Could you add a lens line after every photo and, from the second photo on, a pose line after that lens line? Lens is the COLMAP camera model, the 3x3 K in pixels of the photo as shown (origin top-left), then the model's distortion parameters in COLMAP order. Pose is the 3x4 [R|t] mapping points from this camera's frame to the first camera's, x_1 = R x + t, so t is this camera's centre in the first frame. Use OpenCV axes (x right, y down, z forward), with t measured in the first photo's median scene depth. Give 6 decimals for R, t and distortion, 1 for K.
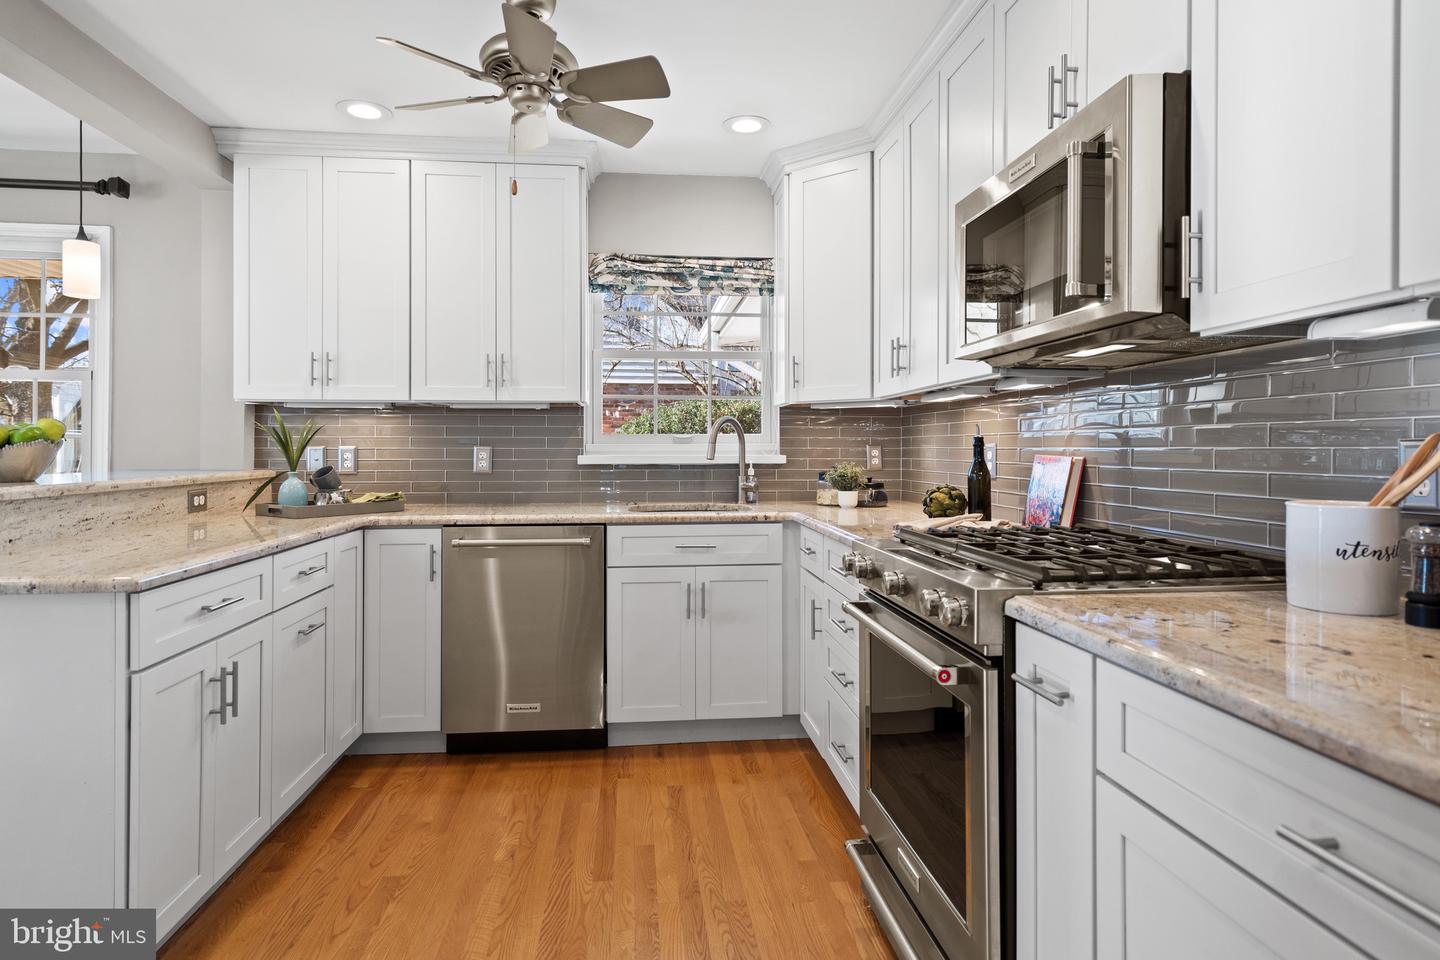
lens RADIAL K [[809.9, 0, 718.2], [0, 809.9, 451.3], [0, 0, 1]] dist [0.003536, 0.000653]
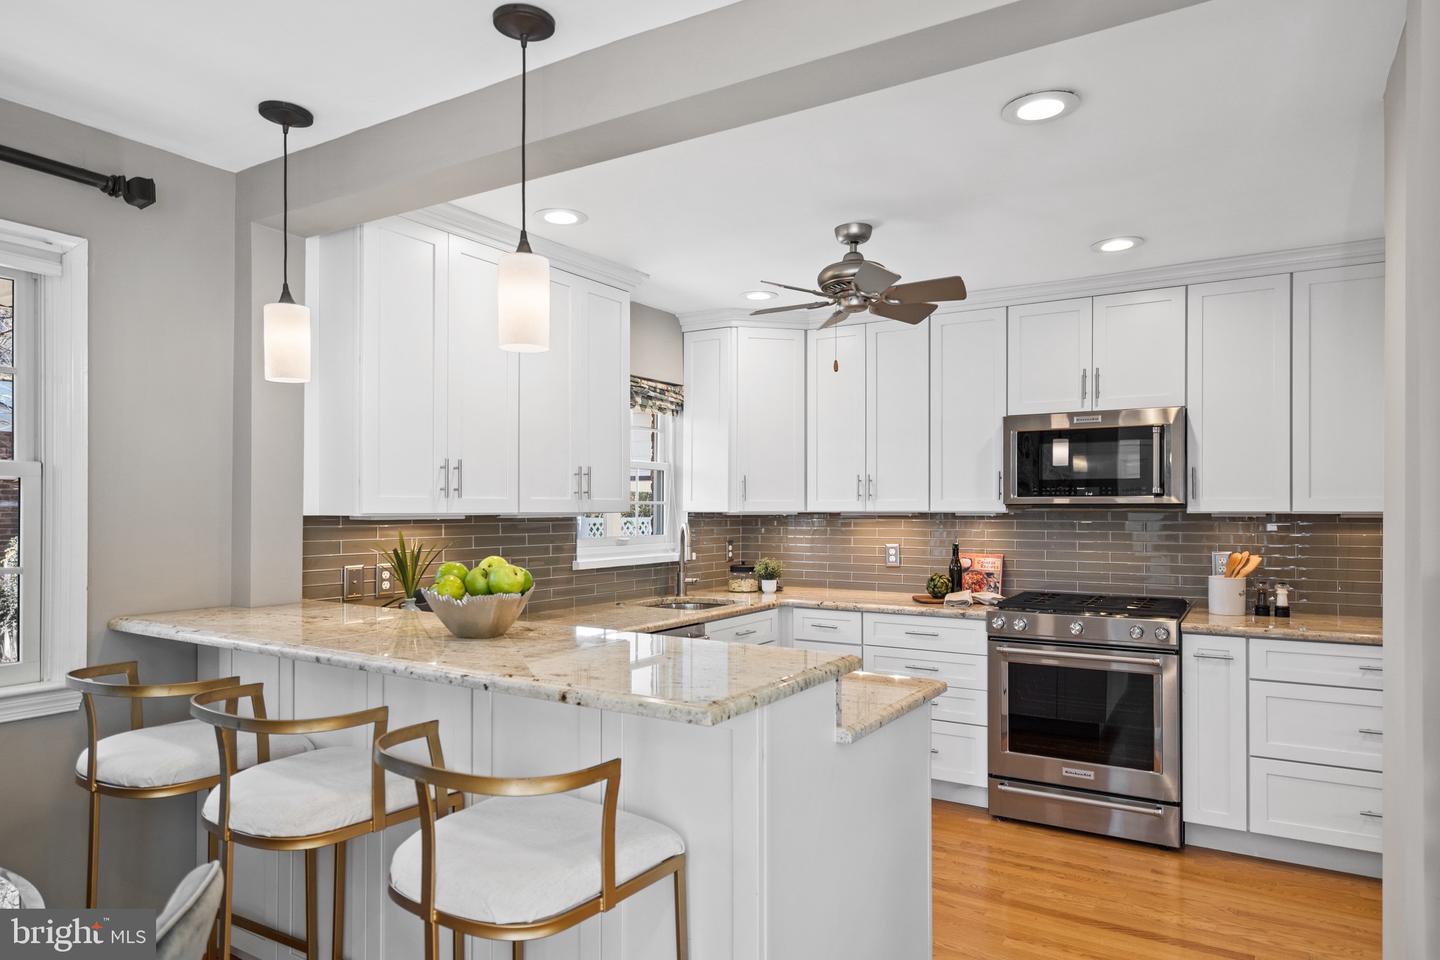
lens RADIAL K [[891.0, 0, 723.8], [0, 891.0, 508.7], [0, 0, 1]] dist [0.008976, 0.002061]
pose [[0.616583, 0.000058, 0.787290, -0.940245], [0.002356, 0.999995, -0.001918, -0.058339], [-0.787286, 0.003038, 0.616580, 0.159396]]
